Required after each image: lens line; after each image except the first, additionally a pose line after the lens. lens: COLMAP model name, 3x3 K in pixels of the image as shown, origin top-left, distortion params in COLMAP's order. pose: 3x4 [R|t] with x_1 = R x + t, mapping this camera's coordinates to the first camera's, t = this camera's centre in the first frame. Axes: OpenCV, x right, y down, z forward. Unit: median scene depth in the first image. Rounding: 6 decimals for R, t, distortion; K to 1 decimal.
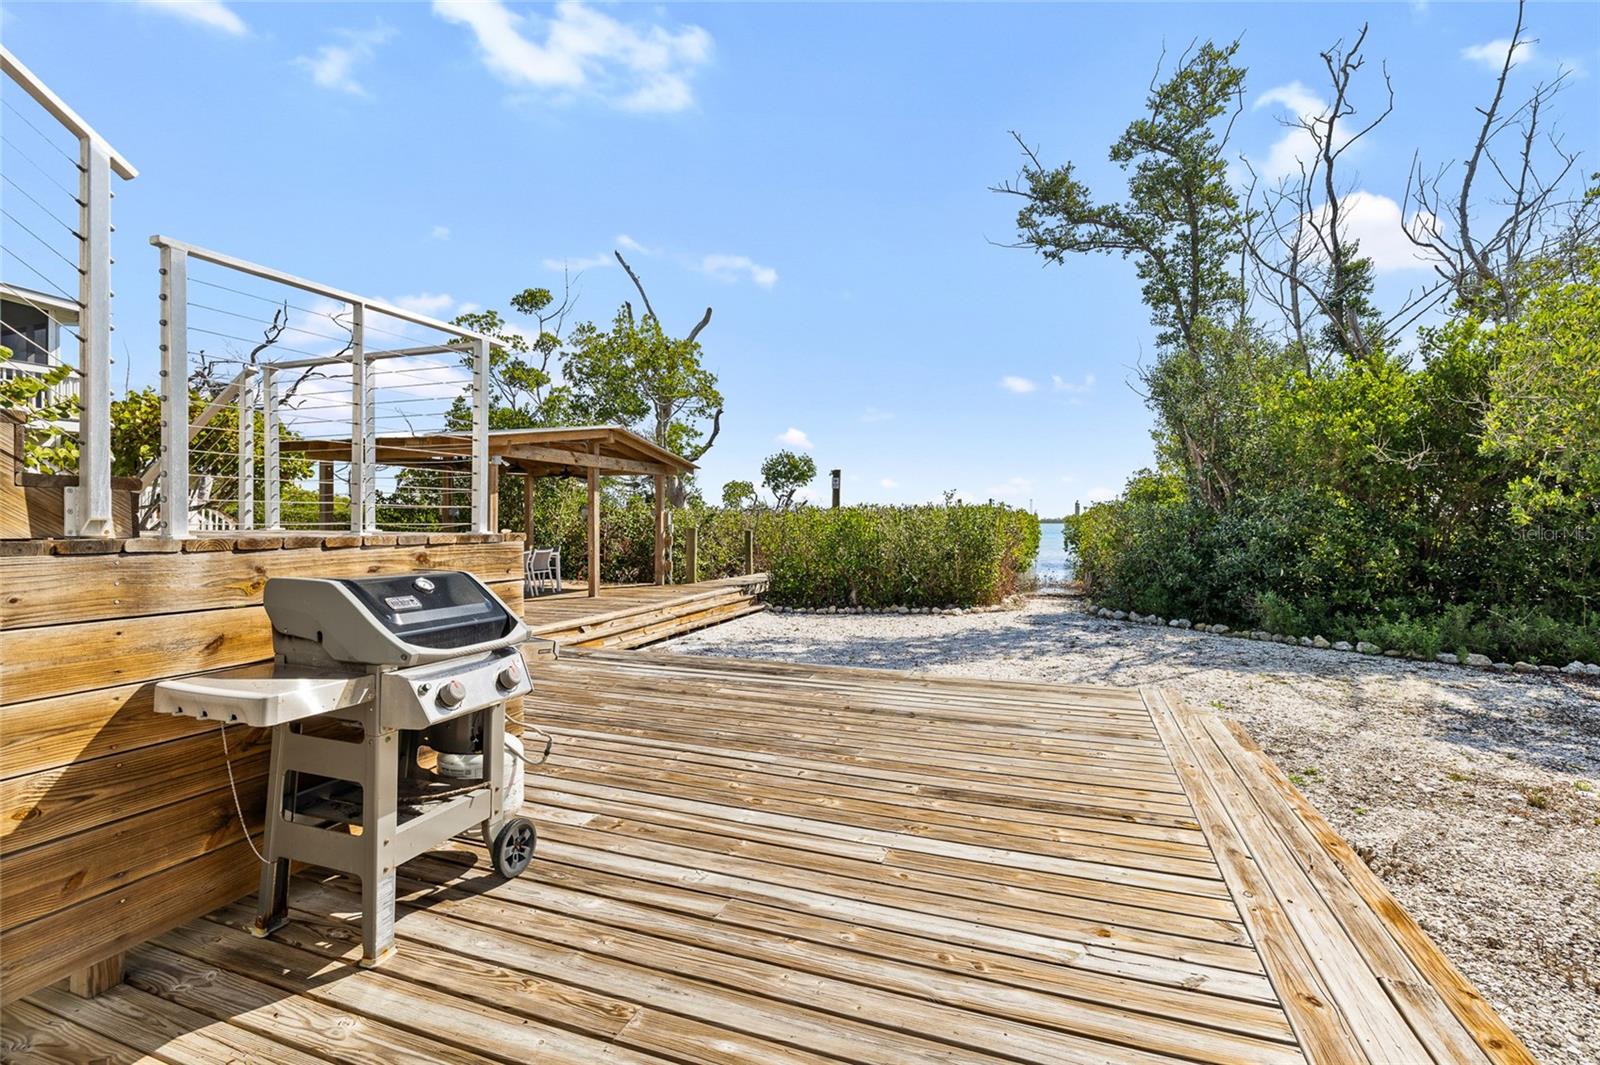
lens RADIAL K [[719.2, 0, 802.3], [0, 719.2, 522.6], [0, 0, 1]] dist [-0.000700, 0.000515]
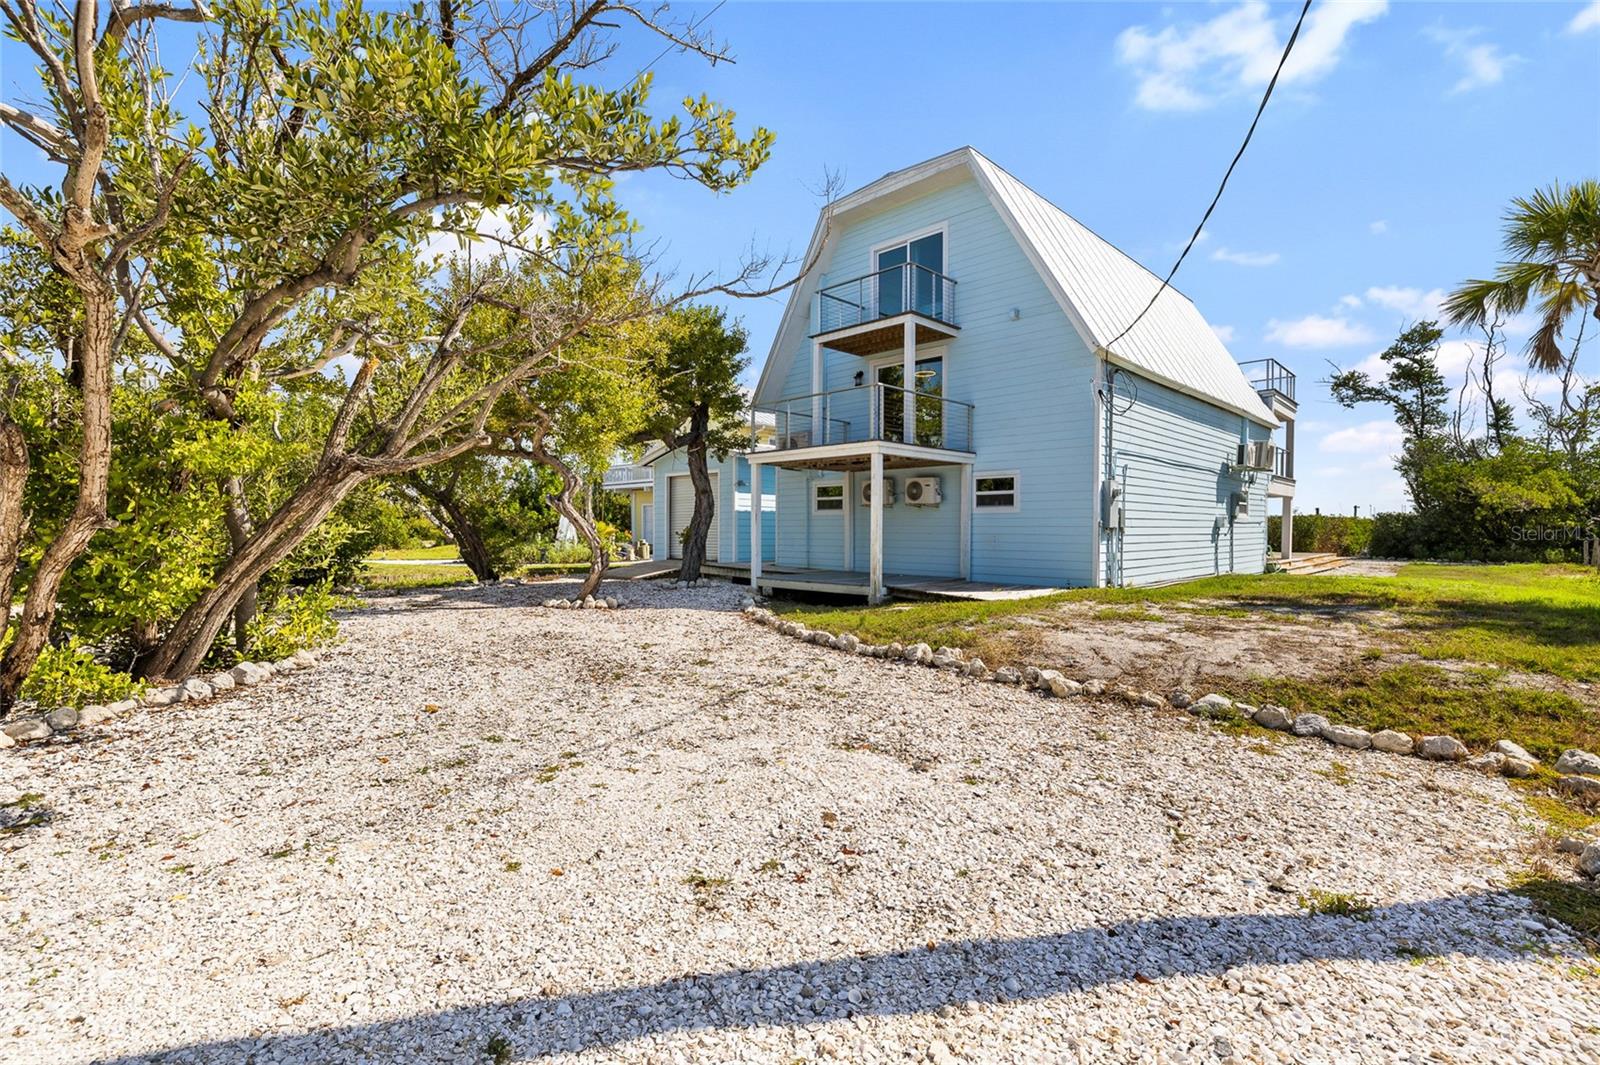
lens RADIAL K [[719.2, 0, 802.3], [0, 719.2, 522.6], [0, 0, 1]] dist [-0.000700, 0.000515]
pose [[0.912842, 0.000962, -0.408311, -0.333202], [-0.001848, 0.999997, -0.001773, 0.015737], [0.408308, 0.002373, 0.912841, -1.946353]]
